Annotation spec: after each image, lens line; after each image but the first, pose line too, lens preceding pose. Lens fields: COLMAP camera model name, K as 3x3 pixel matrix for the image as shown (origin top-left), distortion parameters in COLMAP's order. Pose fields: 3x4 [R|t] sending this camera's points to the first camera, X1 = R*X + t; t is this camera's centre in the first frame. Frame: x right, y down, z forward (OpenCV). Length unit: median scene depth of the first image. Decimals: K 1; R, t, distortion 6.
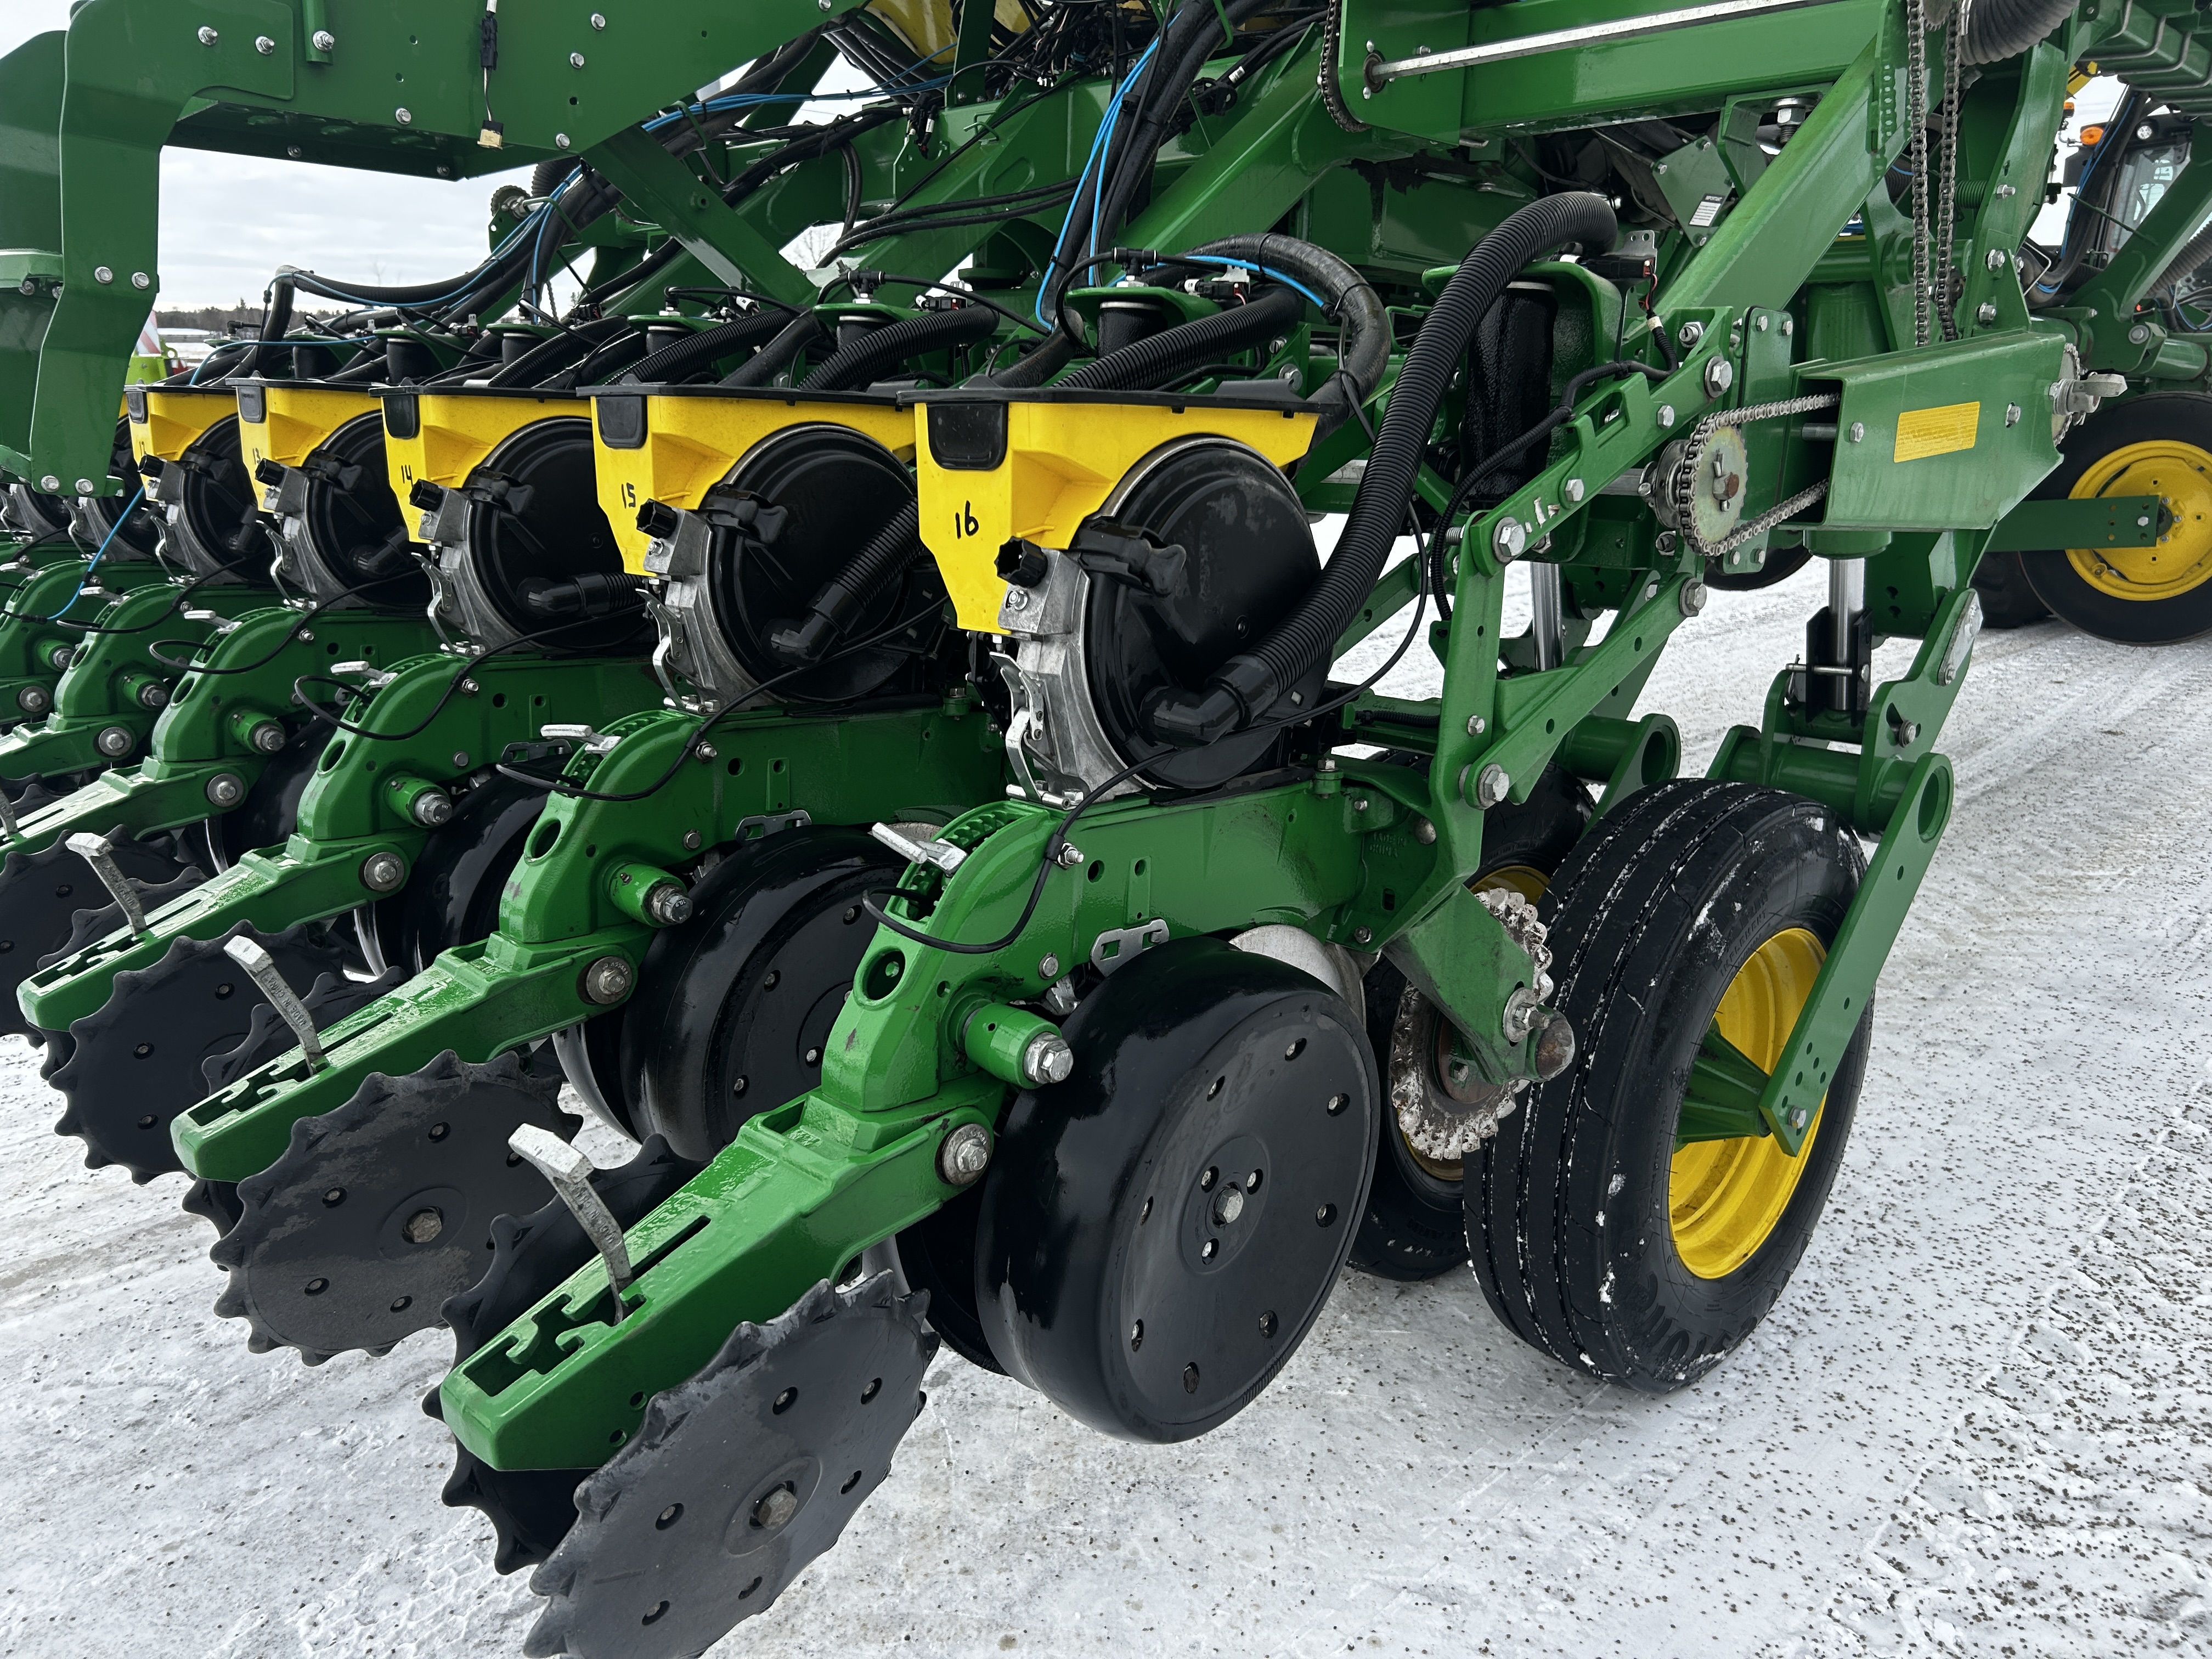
lens RADIAL K [[1670.2, 0, 1103.4], [0, 1670.2, 824.6], [0, 0, 1]] dist [0.032527, -0.020438]
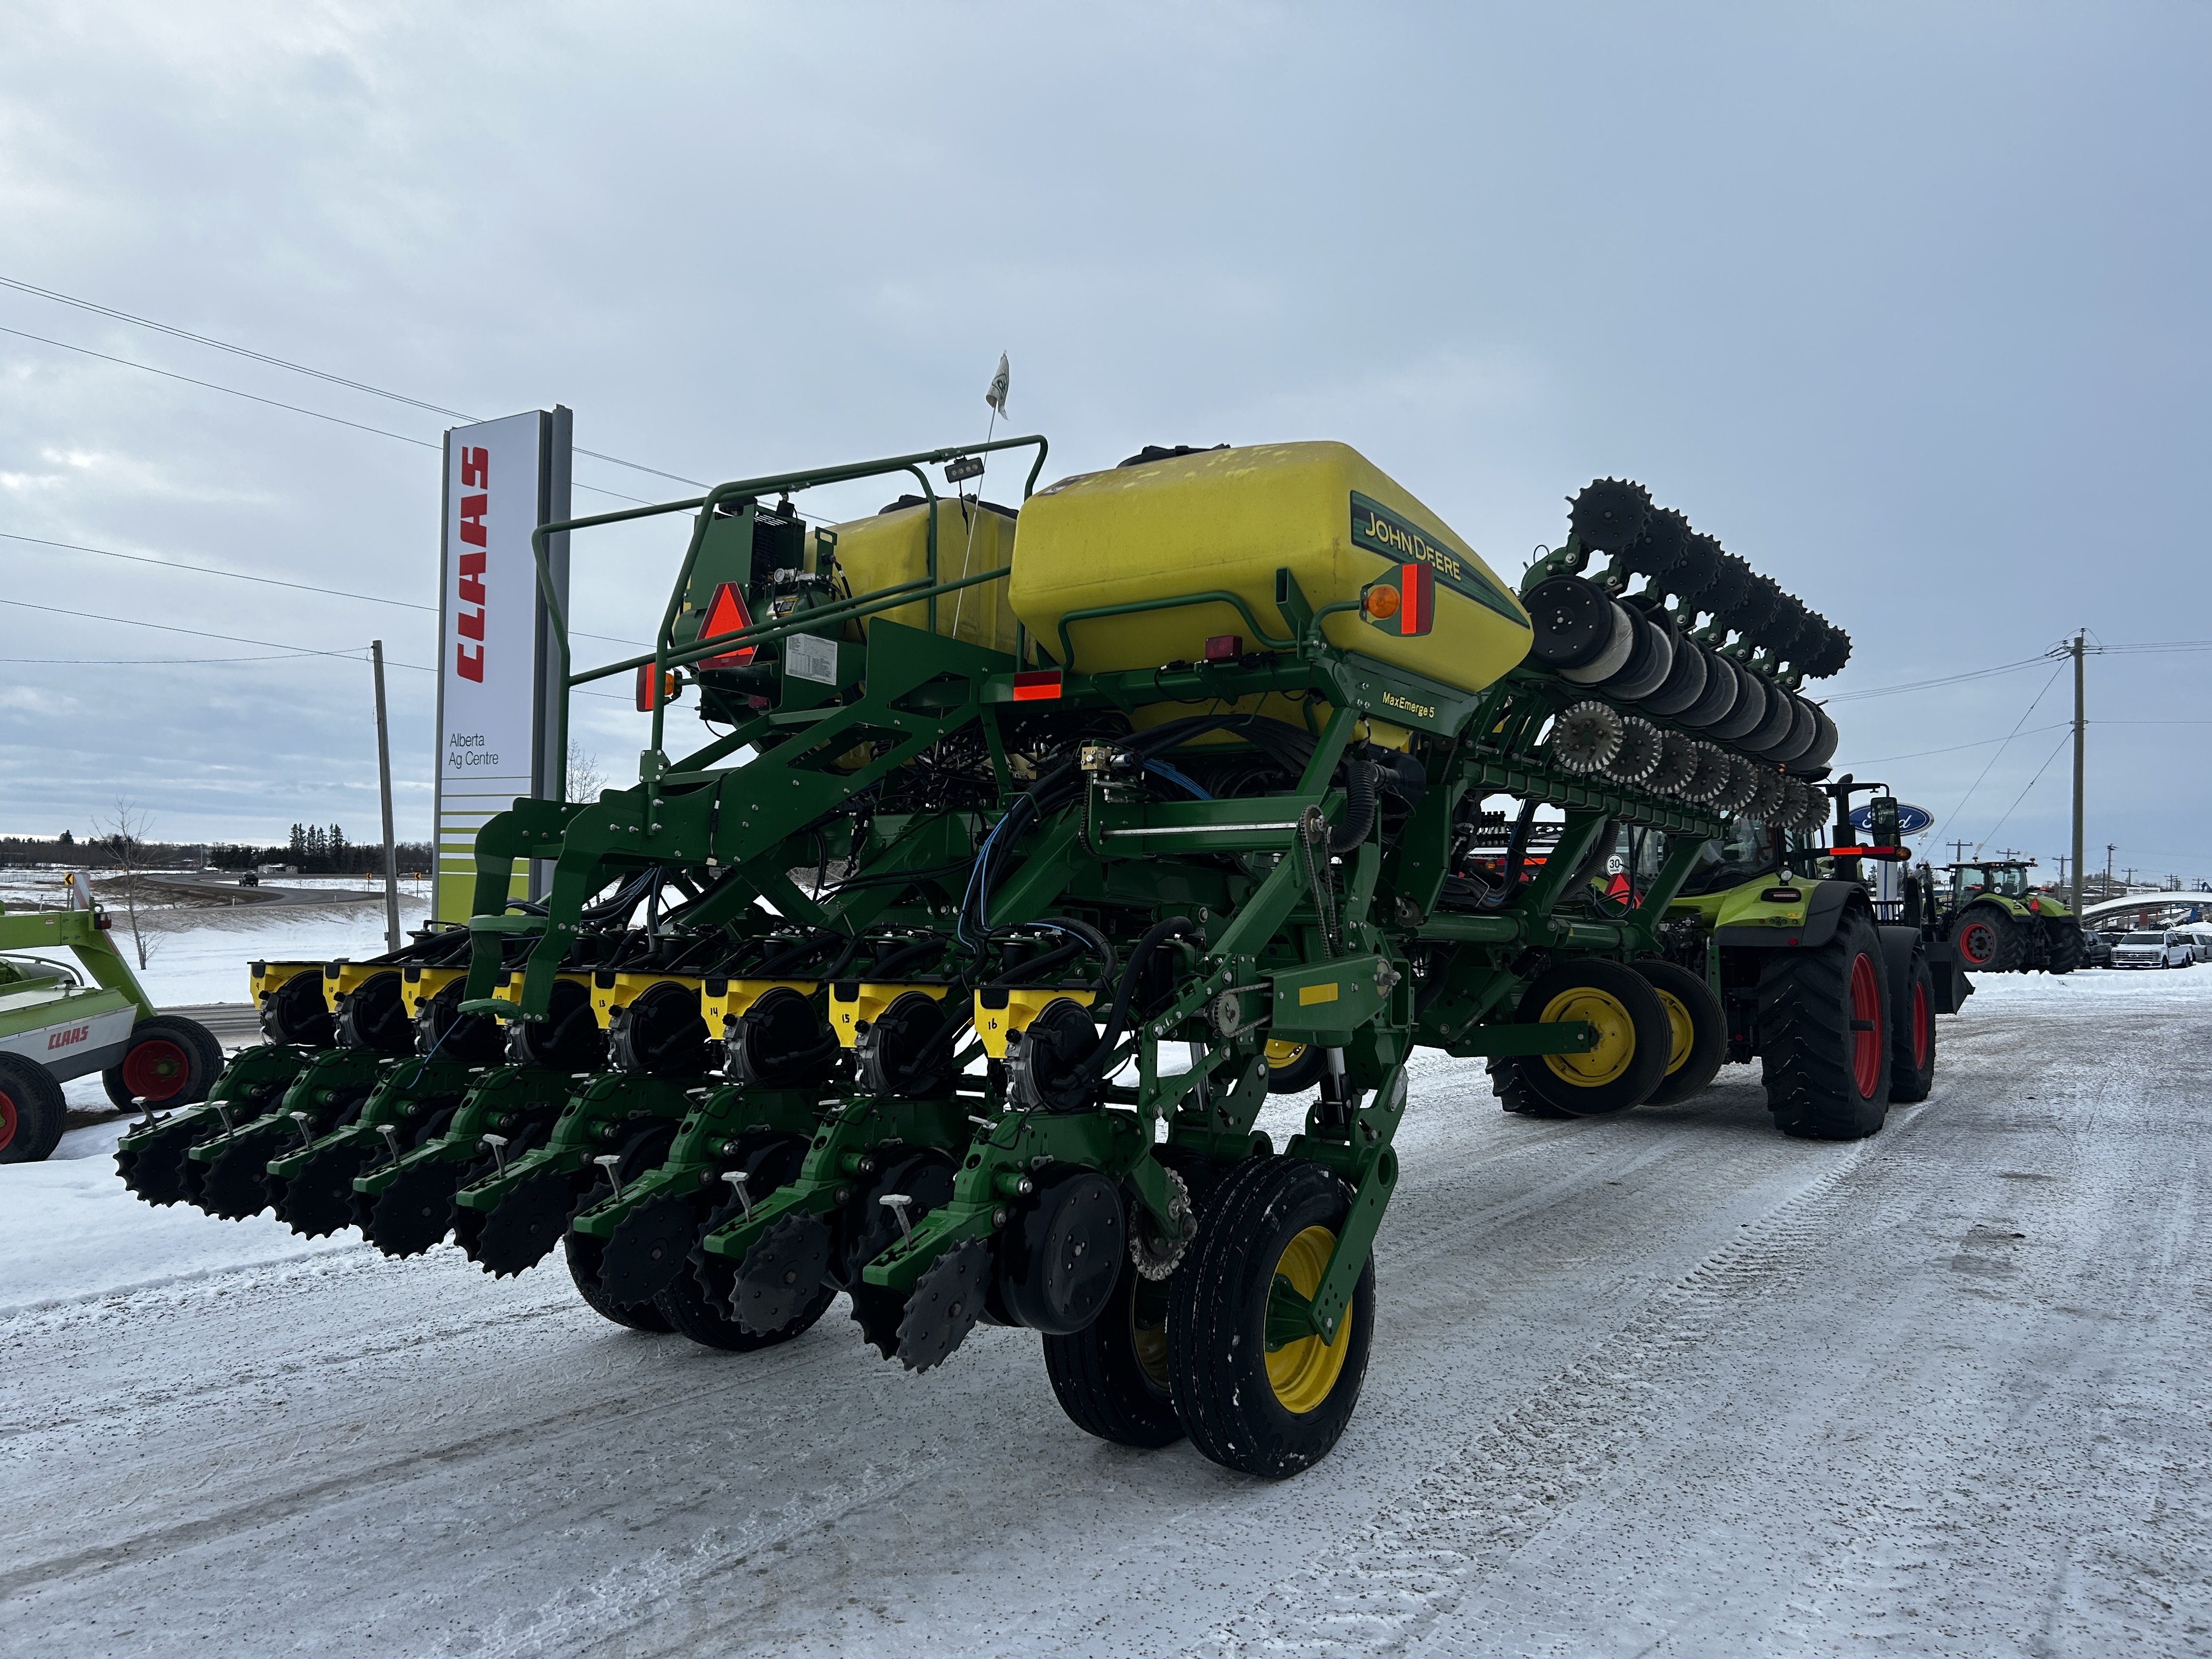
lens RADIAL K [[1670.2, 0, 1103.4], [0, 1670.2, 824.4], [0, 0, 1]] dist [0.032527, -0.020438]
pose [[0.986925, 0.014977, 0.160483, -0.222298], [0.035165, 0.951680, -0.305072, 0.250668], [-0.157297, 0.306727, 0.938710, -1.235786]]
